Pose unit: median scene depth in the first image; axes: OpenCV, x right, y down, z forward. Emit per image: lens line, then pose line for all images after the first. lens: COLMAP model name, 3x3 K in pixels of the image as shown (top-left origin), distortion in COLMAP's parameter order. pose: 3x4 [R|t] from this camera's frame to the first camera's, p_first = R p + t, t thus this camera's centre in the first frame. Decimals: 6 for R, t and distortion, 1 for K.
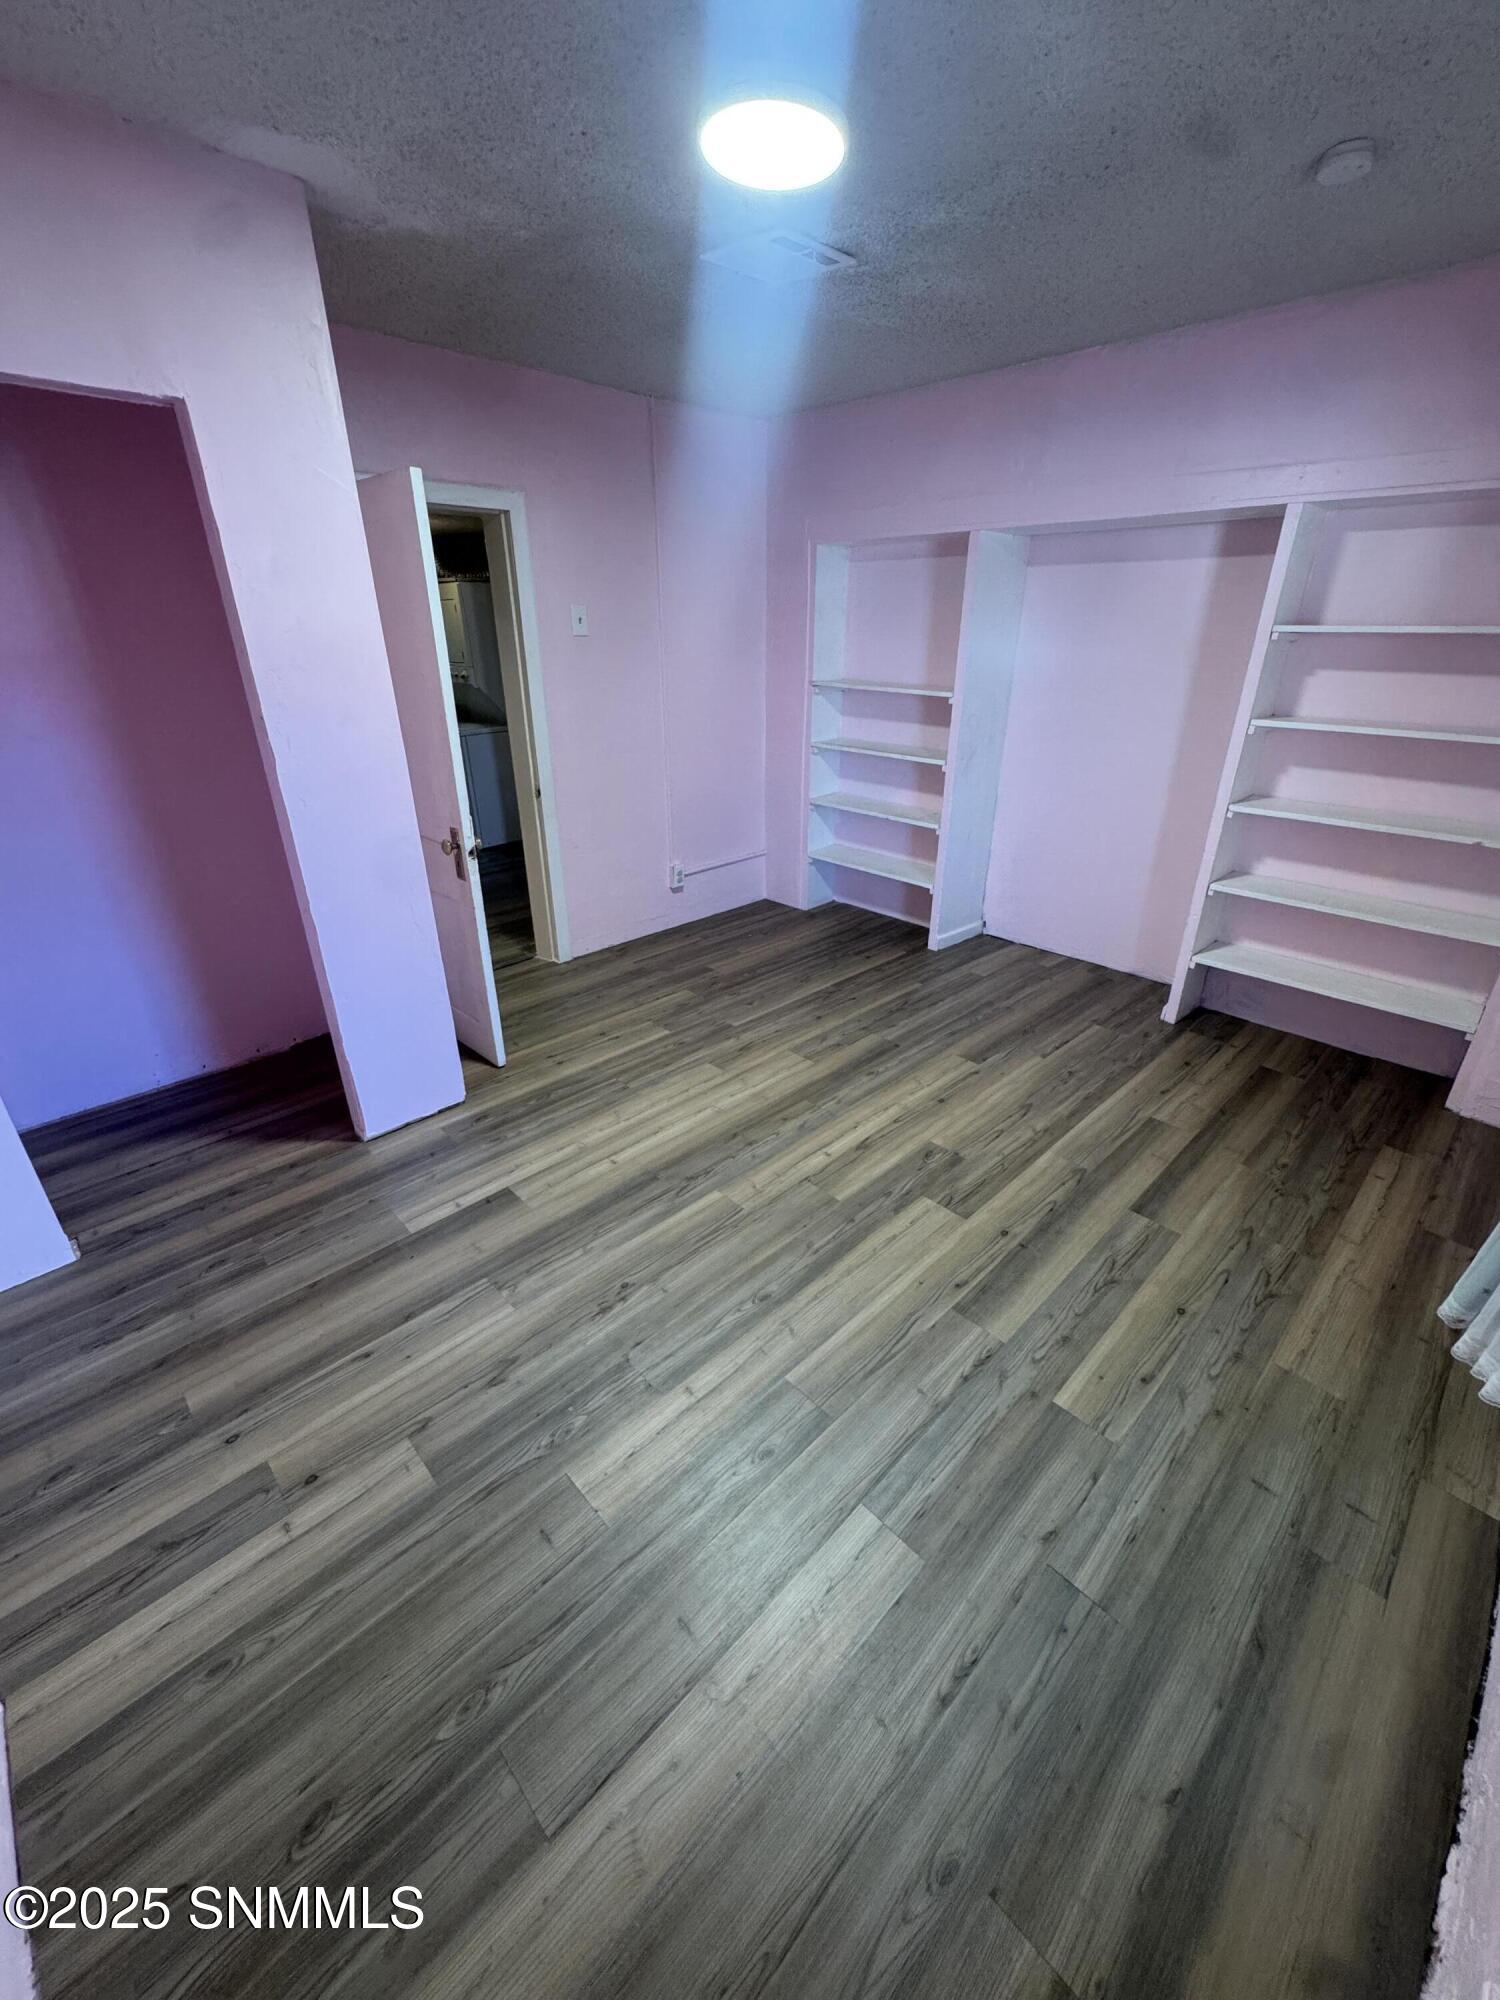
lens RADIAL K [[798.1, 0, 751.7], [0, 798.1, 998.7], [0, 0, 1]] dist [-0.004577, -0.000324]
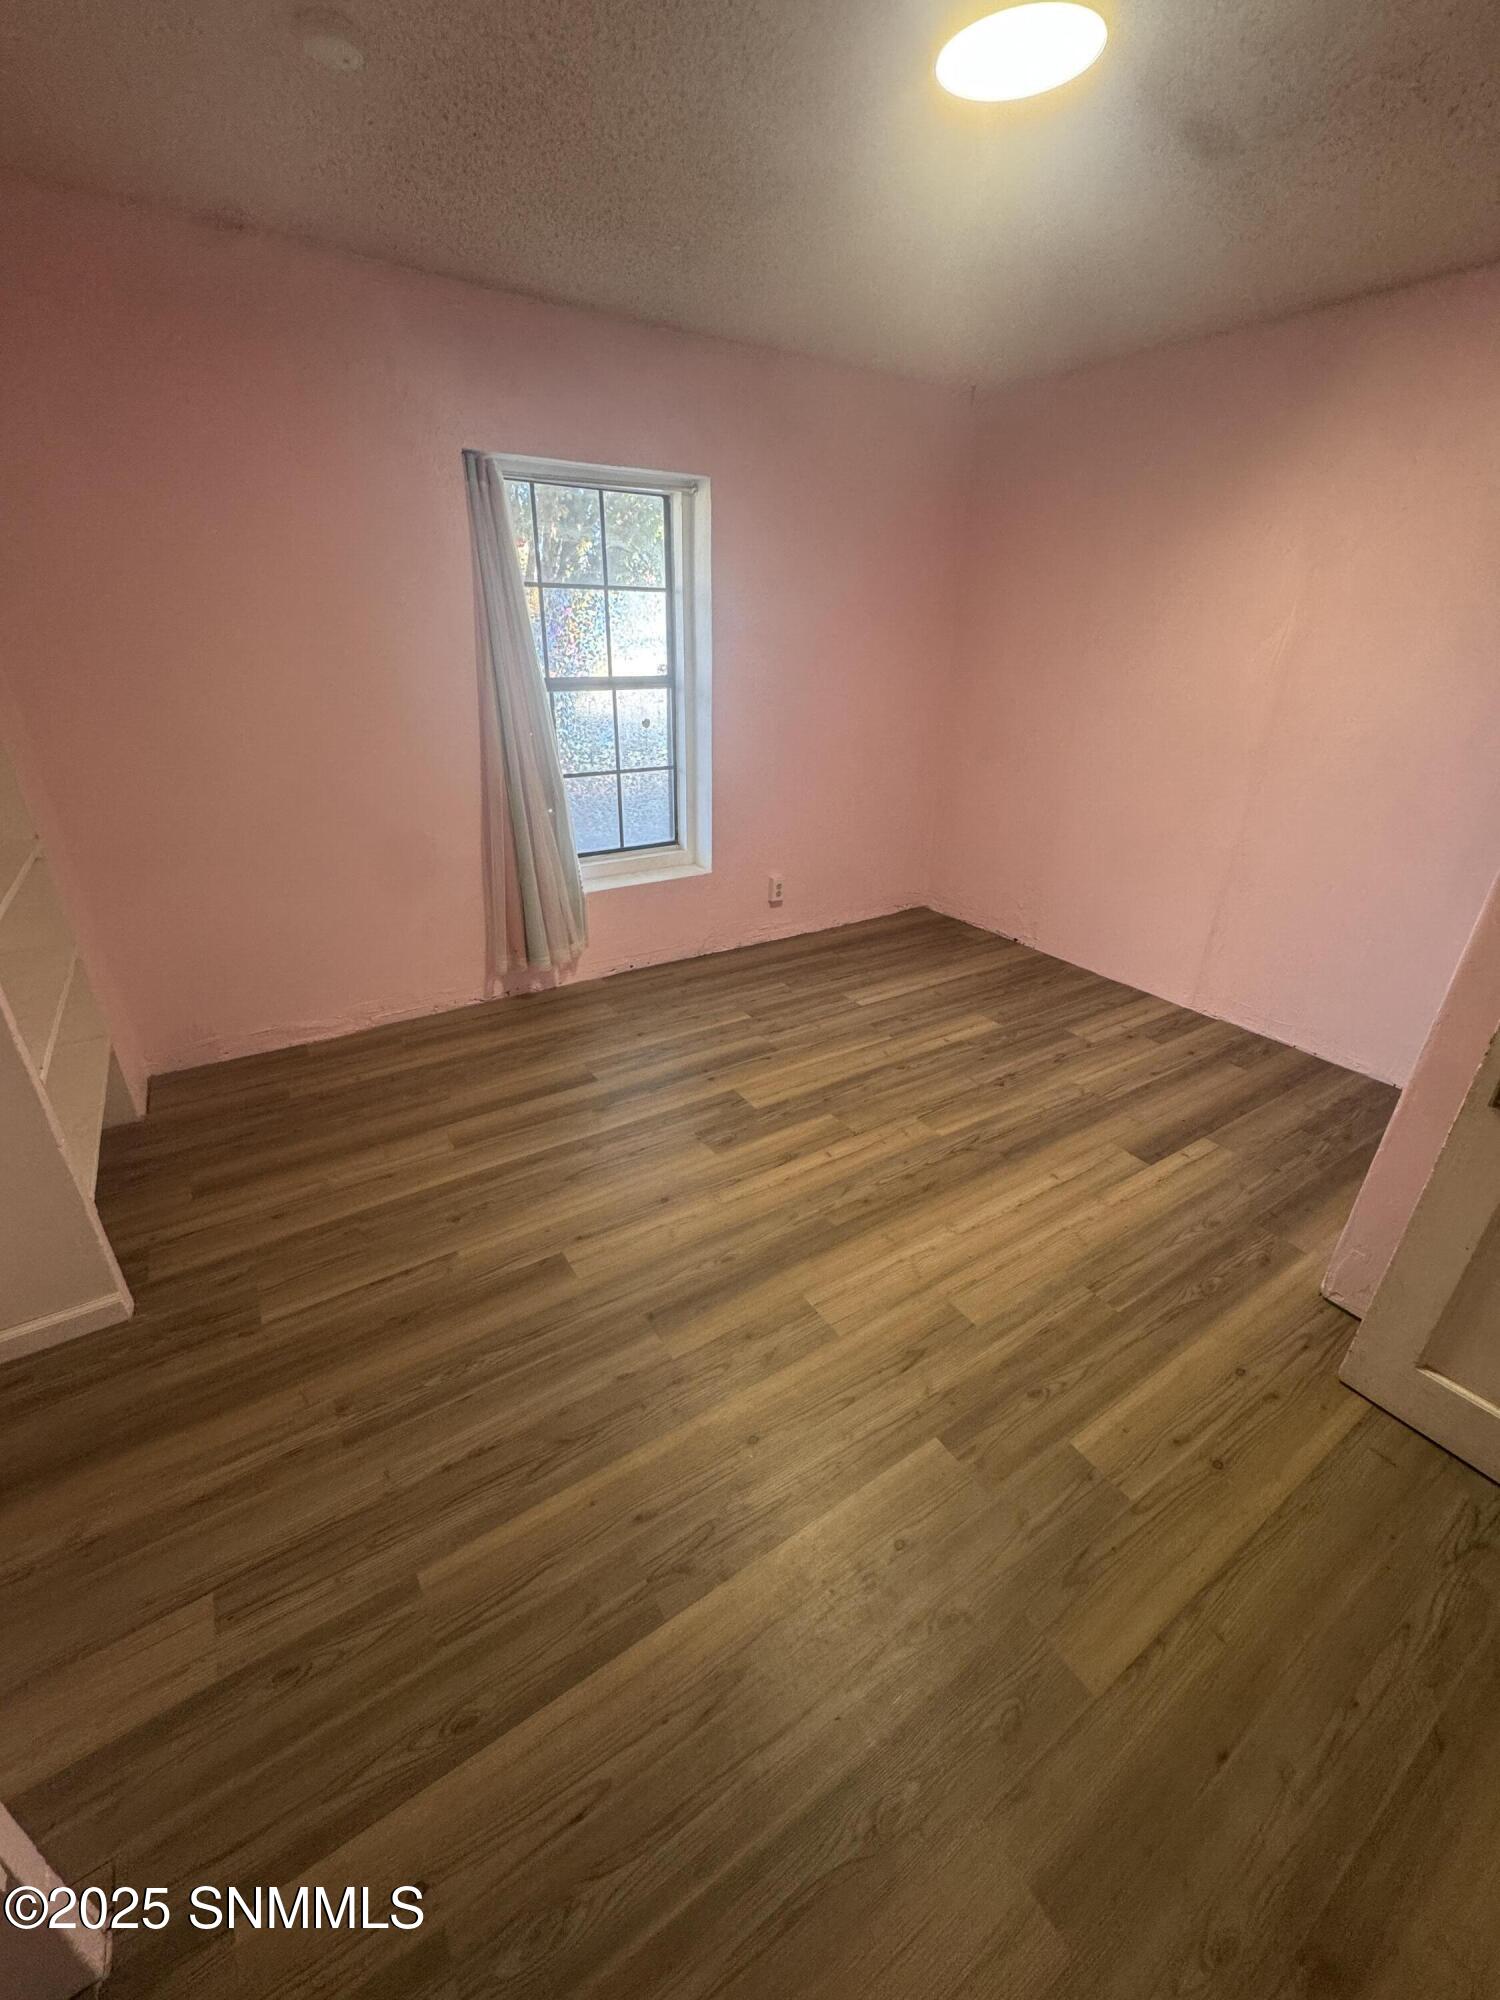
lens RADIAL K [[798.1, 0, 751.7], [0, 798.1, 998.7], [0, 0, 1]] dist [-0.004577, -0.000324]
pose [[-0.981787, -0.098782, 0.162284, 0.048113], [0.060649, 0.646541, 0.760464, -0.671955], [-0.180043, 0.756457, -0.628775, 1.486039]]
